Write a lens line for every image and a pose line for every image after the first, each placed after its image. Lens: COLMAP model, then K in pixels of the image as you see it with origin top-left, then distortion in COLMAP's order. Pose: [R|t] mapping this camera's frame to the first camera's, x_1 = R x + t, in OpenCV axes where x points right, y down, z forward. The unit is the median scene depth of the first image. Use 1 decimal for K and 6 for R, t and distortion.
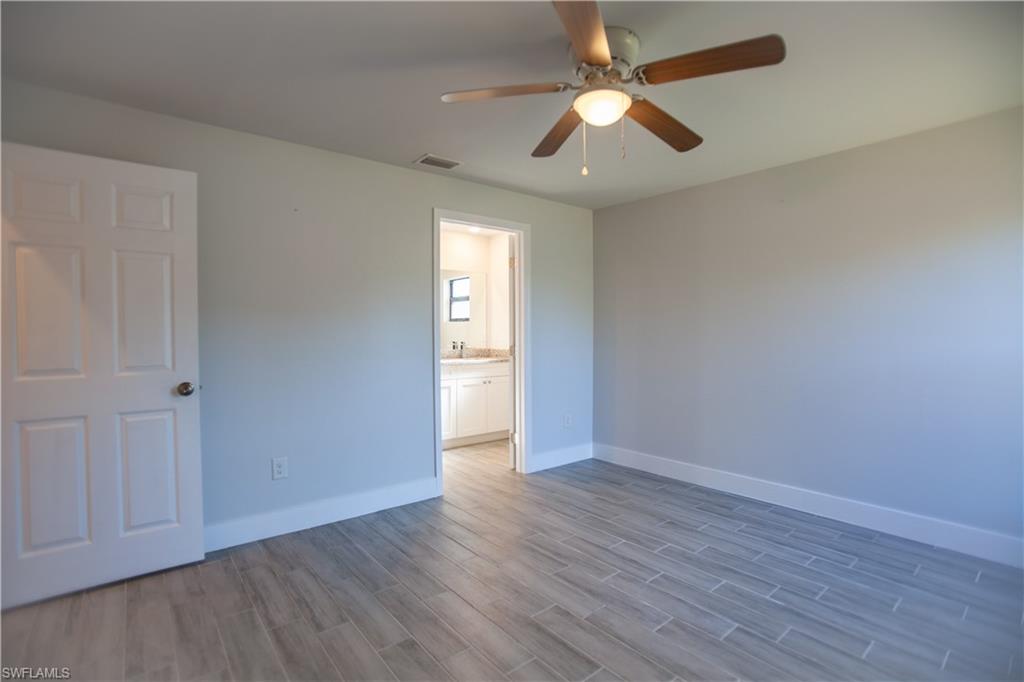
lens RADIAL K [[478.4, 0, 508.9], [0, 478.4, 338.9], [0, 0, 1]] dist [-0.045457, 0.000989]
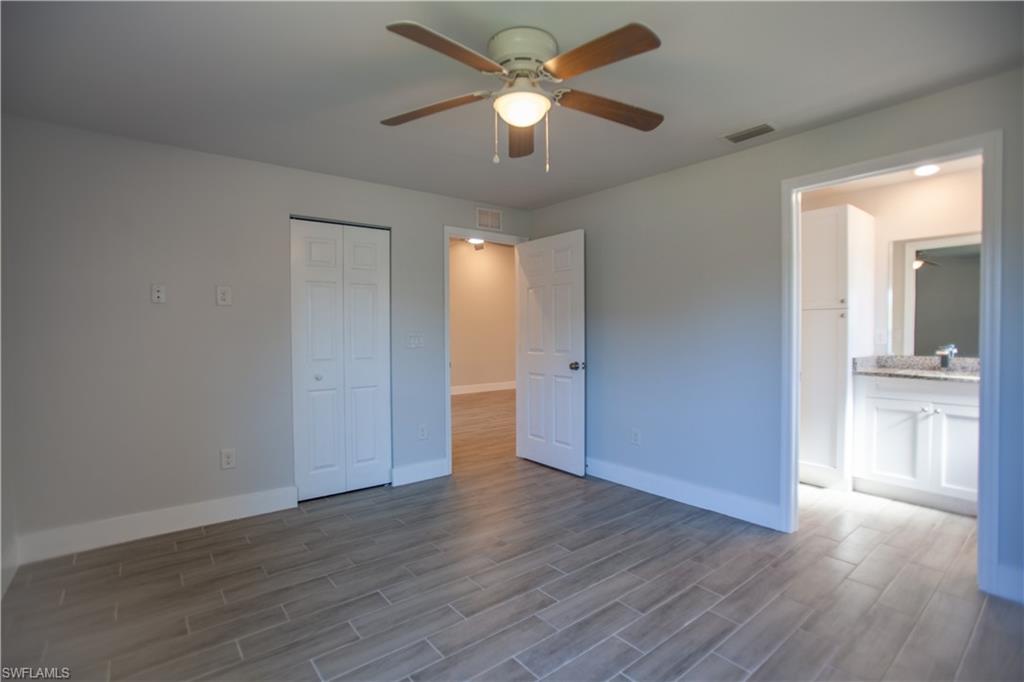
lens RADIAL K [[478.4, 0, 508.9], [0, 478.4, 338.9], [0, 0, 1]] dist [-0.045457, 0.000989]
pose [[-0.007772, 0.019682, -0.999776, 0.832063], [-0.014636, 0.999697, 0.019794, -0.012947], [0.999863, 0.014787, -0.007481, 0.676354]]
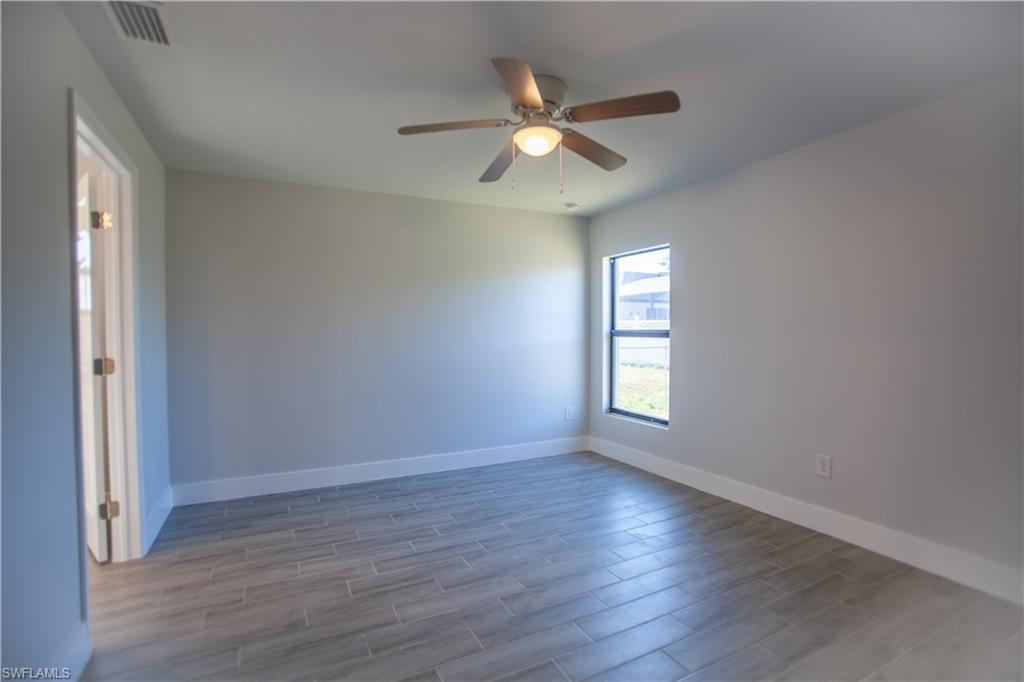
lens RADIAL K [[478.4, 0, 508.9], [0, 478.4, 338.9], [0, 0, 1]] dist [-0.045457, 0.000989]
pose [[0.200003, -0.012227, 0.979719, -0.685758], [0.012188, 0.999876, 0.009991, -0.012311], [-0.979719, 0.009942, 0.200127, 0.579363]]
